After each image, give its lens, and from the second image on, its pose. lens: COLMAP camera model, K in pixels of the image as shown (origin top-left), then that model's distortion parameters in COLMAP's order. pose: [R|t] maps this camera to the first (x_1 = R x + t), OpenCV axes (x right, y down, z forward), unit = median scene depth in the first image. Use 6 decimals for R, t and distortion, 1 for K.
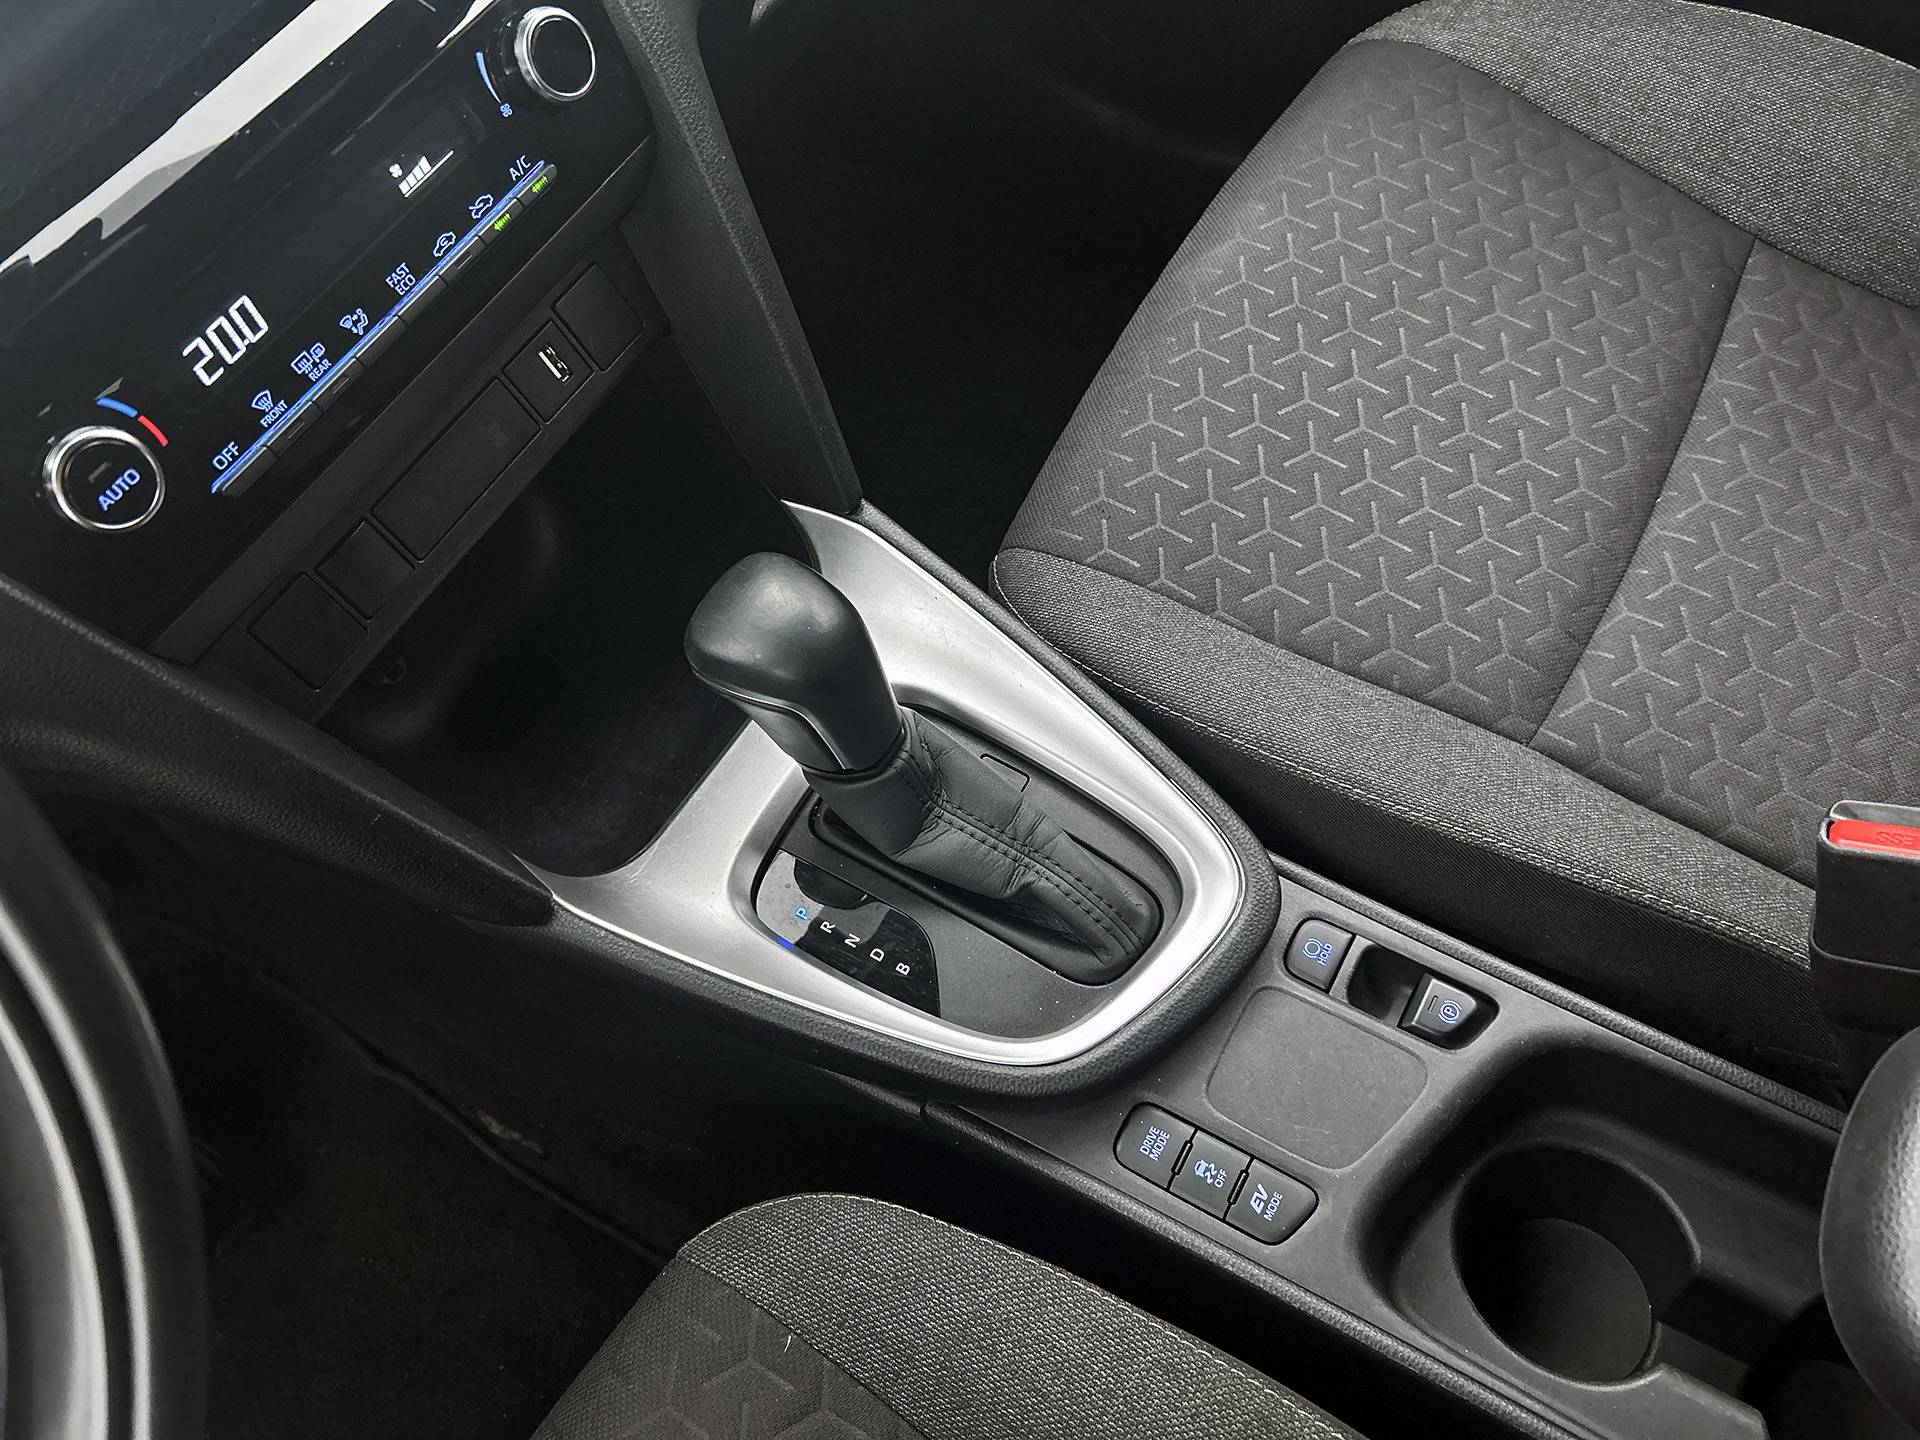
lens RADIAL K [[1456.9, 0, 957.3], [0, 1456.9, 718.9], [0, 0, 1]] dist [0.084699, -0.114774]
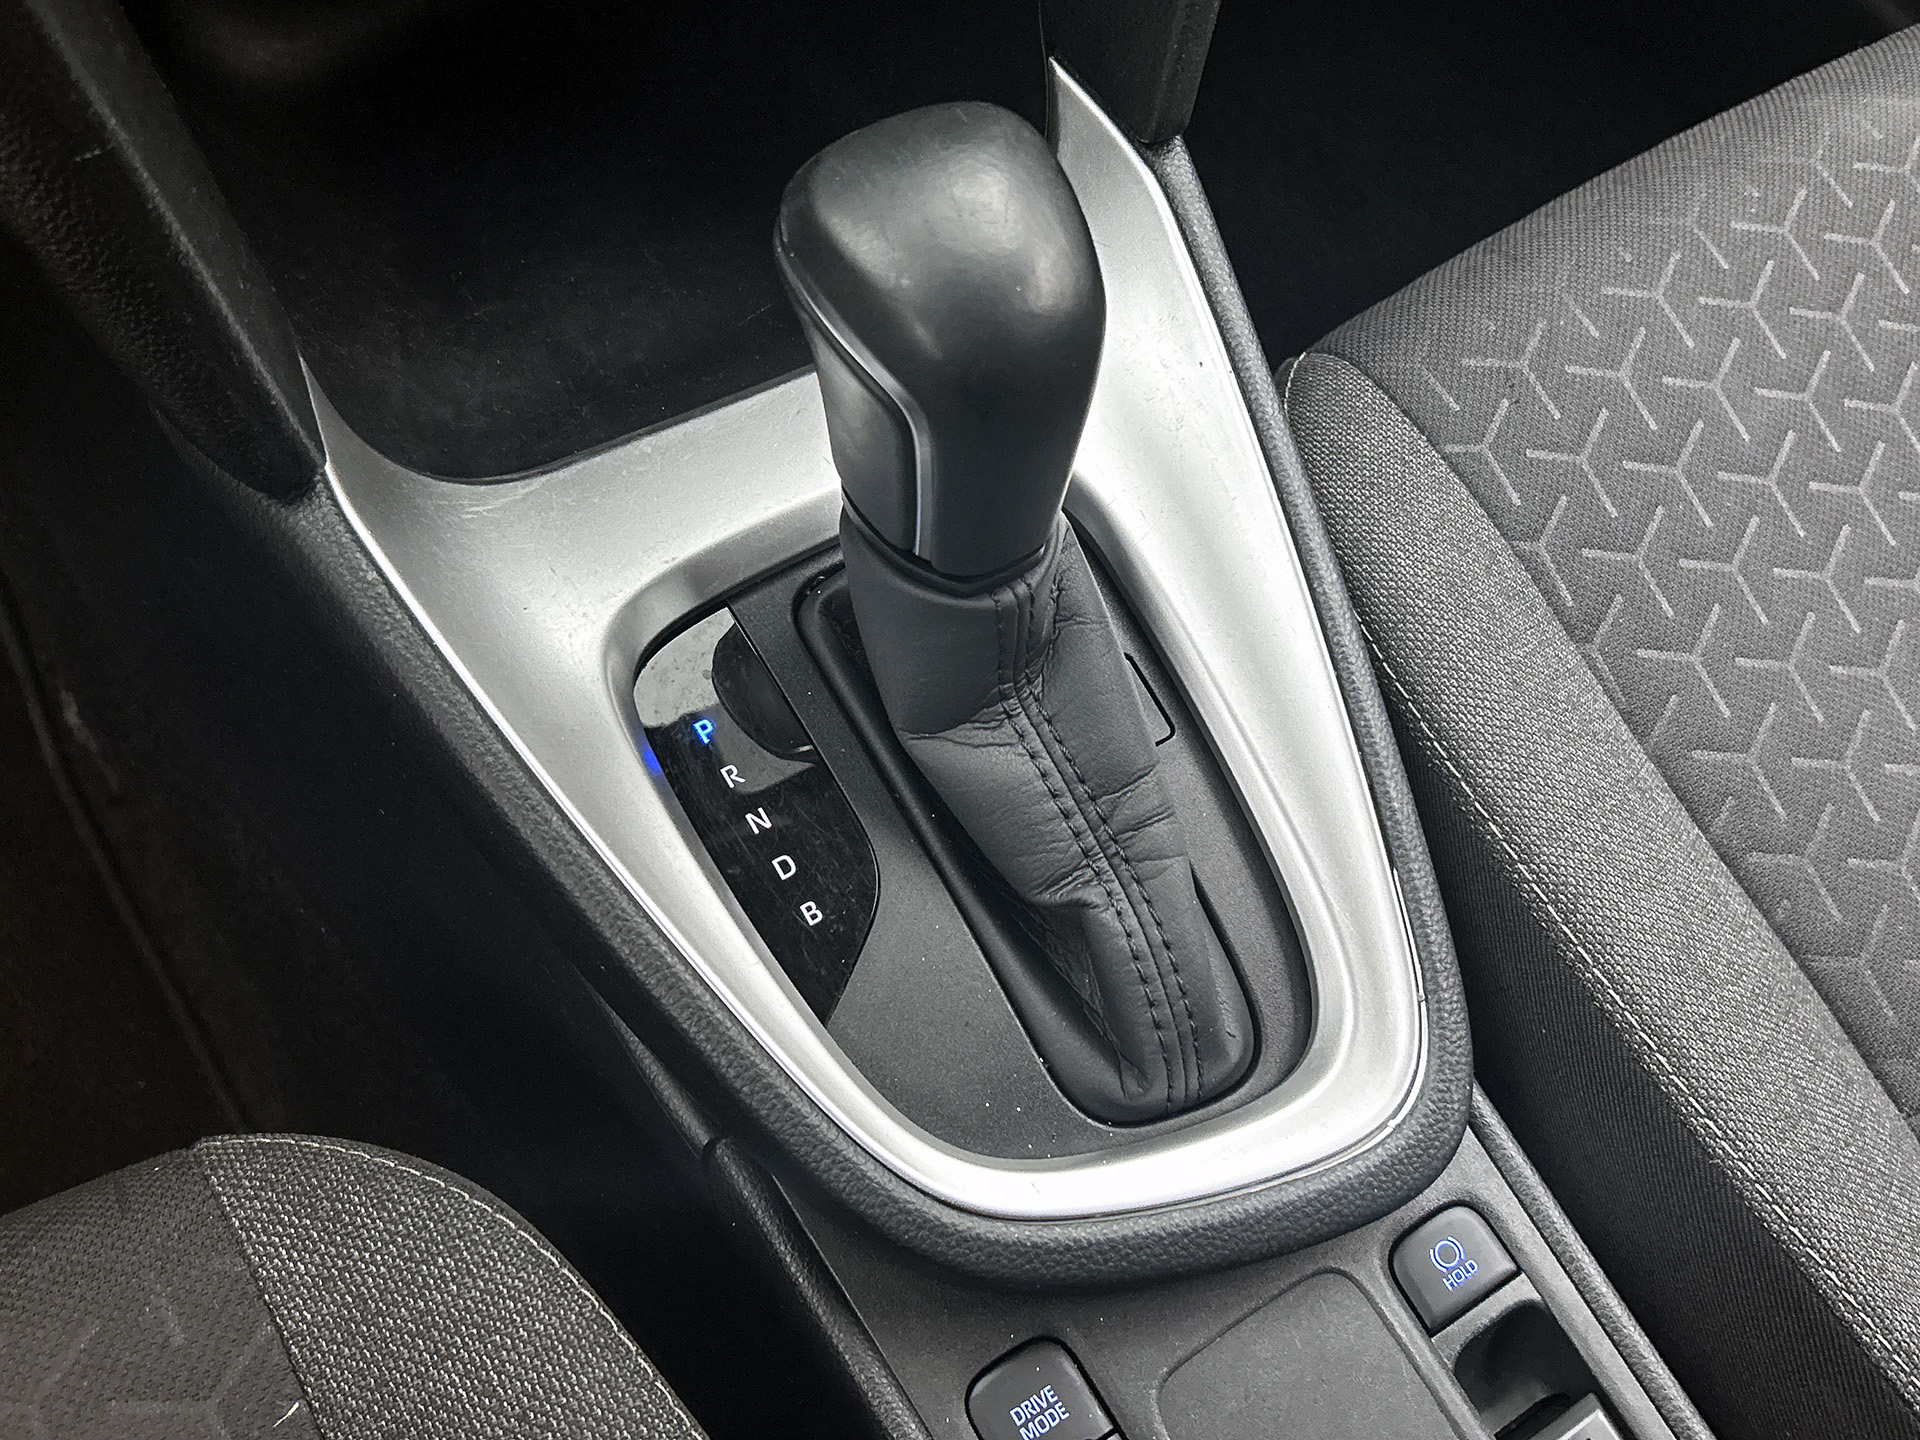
lens RADIAL K [[1972.0, 0, 960.0], [0, 1972.0, 720.0], [0, 0, 1]] dist [0.143645, -0.445471]
pose [[0.850257, 0.522930, 0.060067, -0.072893], [-0.526358, 0.845396, 0.090848, 0.011383], [-0.003273, -0.108861, 0.994052, 0.263231]]
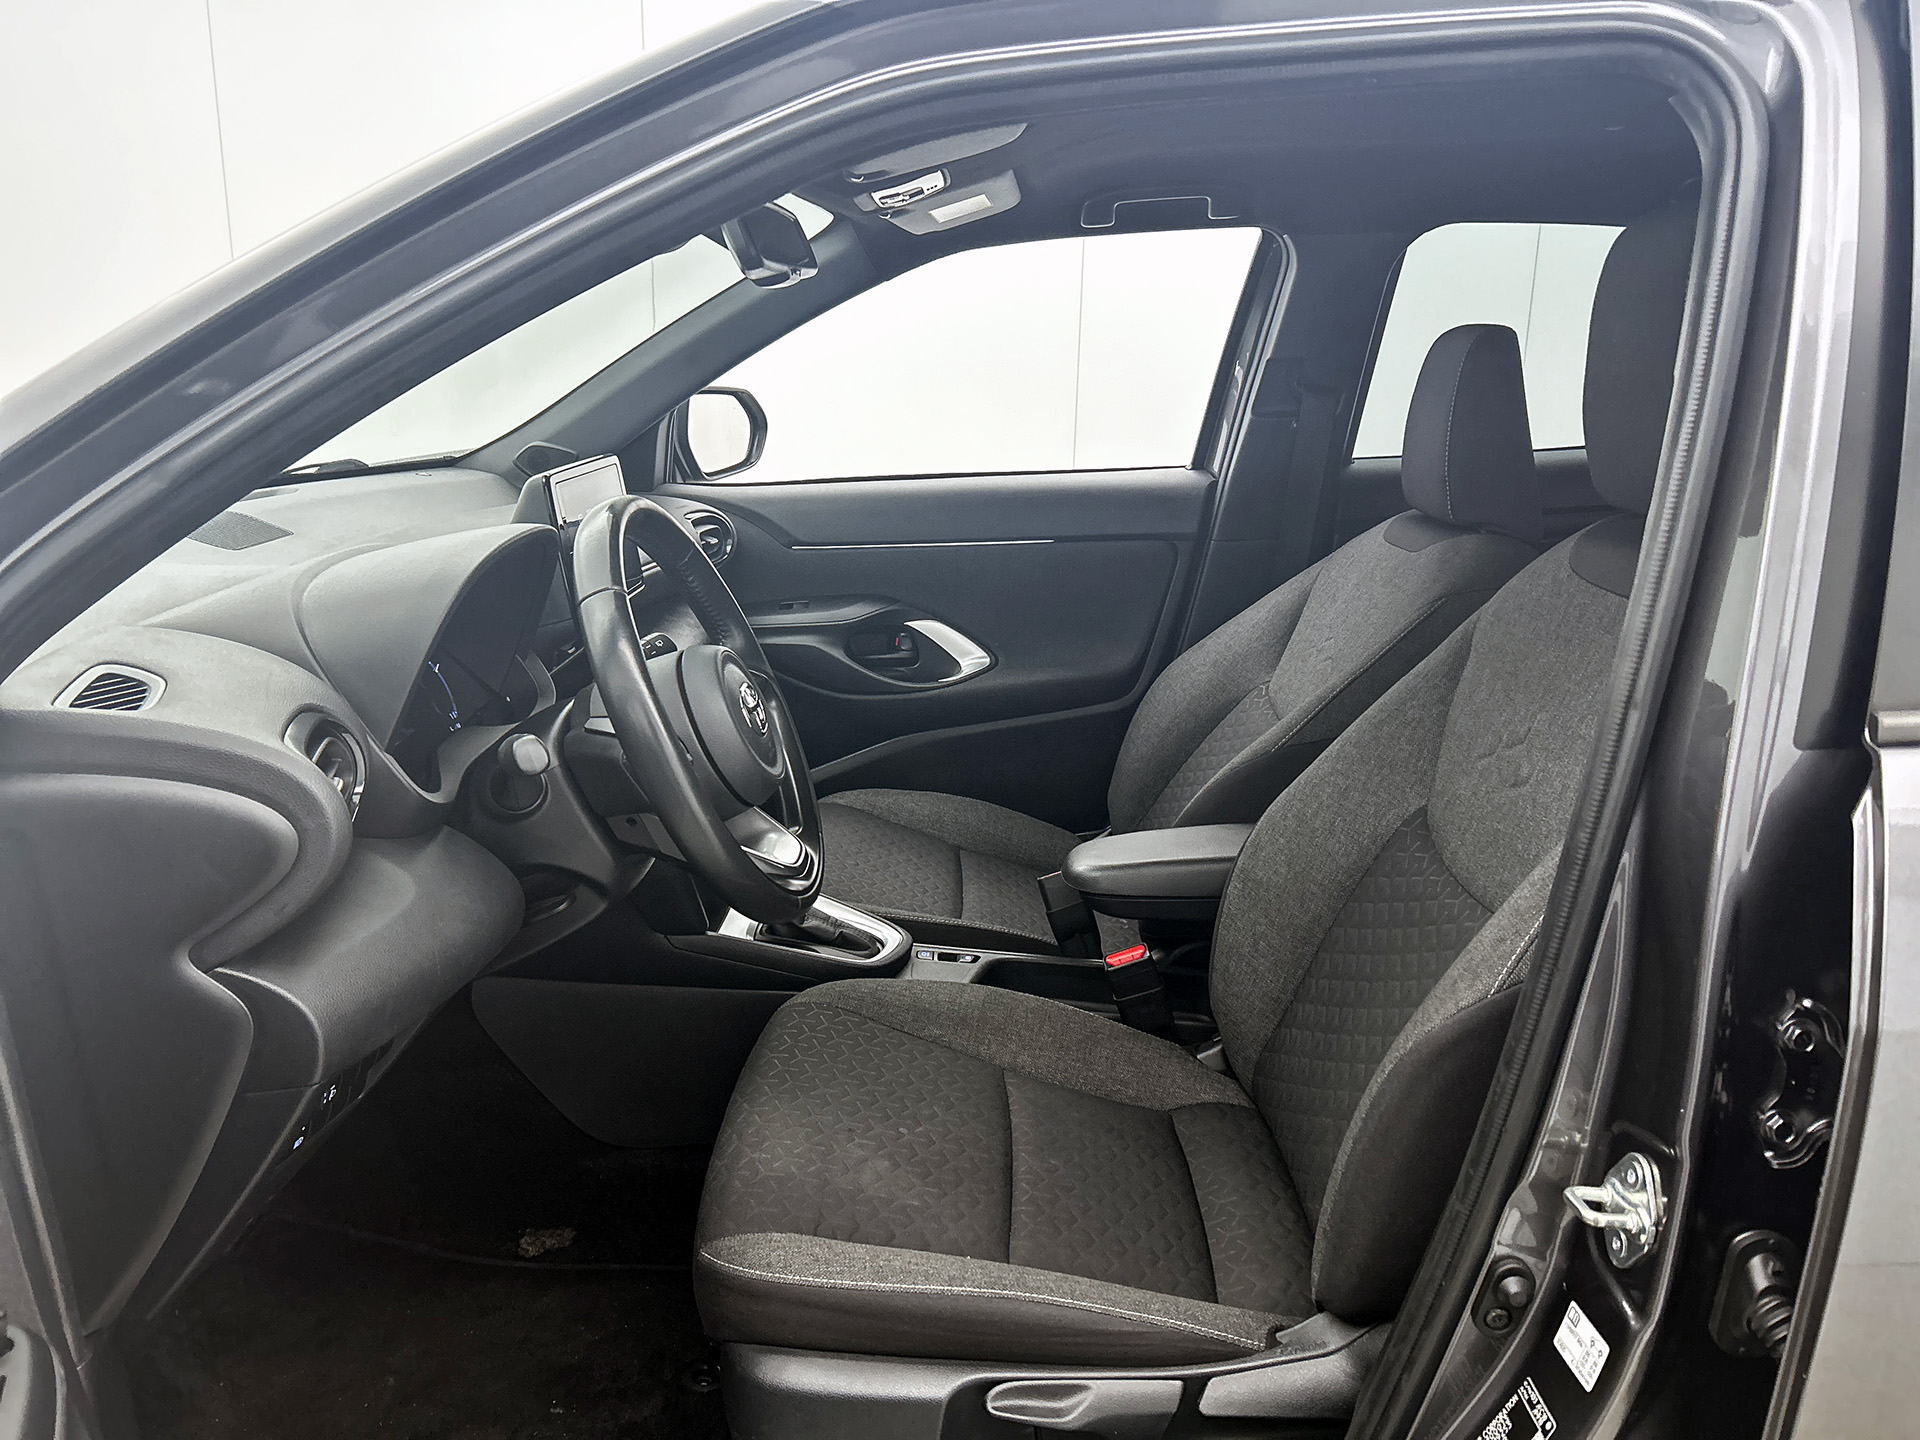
lens RADIAL K [[1456.9, 0, 957.3], [0, 1456.9, 718.9], [0, 0, 1]] dist [0.084699, -0.114774]
pose [[0.848530, 0.068614, 0.524679, -1.394013], [0.321064, 0.721415, -0.613578, 1.760761], [-0.420612, 0.689095, 0.590113, -1.236578]]
